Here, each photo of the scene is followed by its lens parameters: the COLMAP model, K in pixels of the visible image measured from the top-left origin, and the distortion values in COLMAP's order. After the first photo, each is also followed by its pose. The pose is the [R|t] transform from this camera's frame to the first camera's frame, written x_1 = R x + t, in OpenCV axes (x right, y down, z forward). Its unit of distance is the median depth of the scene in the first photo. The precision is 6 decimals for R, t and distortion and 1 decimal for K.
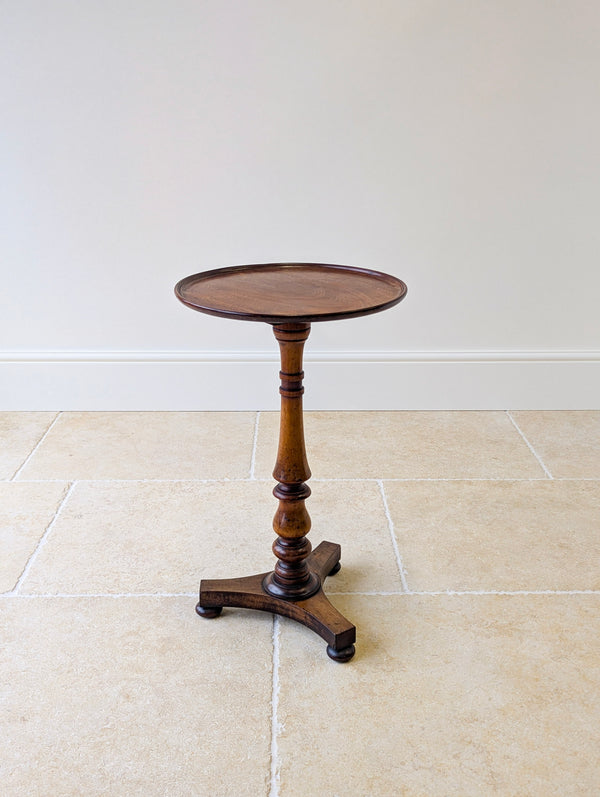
lens RADIAL K [[808.7, 0, 284.0], [0, 808.7, 358.5], [0, 0, 1]] dist [0.034056, 0.000000]
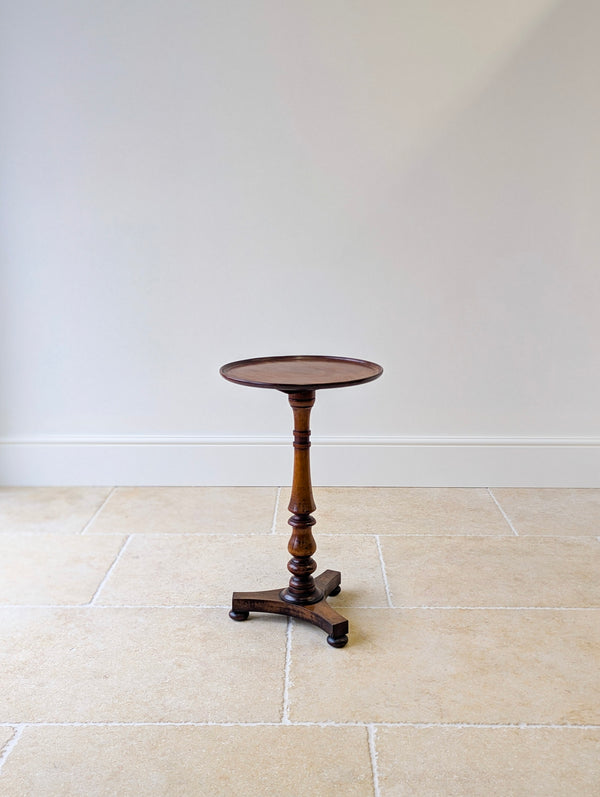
lens RADIAL K [[818.5, 0, 282.2], [0, 818.5, 363.7], [0, 0, 1]] dist [0.037286, 0.000000]
pose [[0.999386, 0.003527, -0.034864, 0.021659], [-0.008440, 0.989858, -0.141812, 0.090368], [0.034010, 0.142019, 0.989280, -0.358662]]
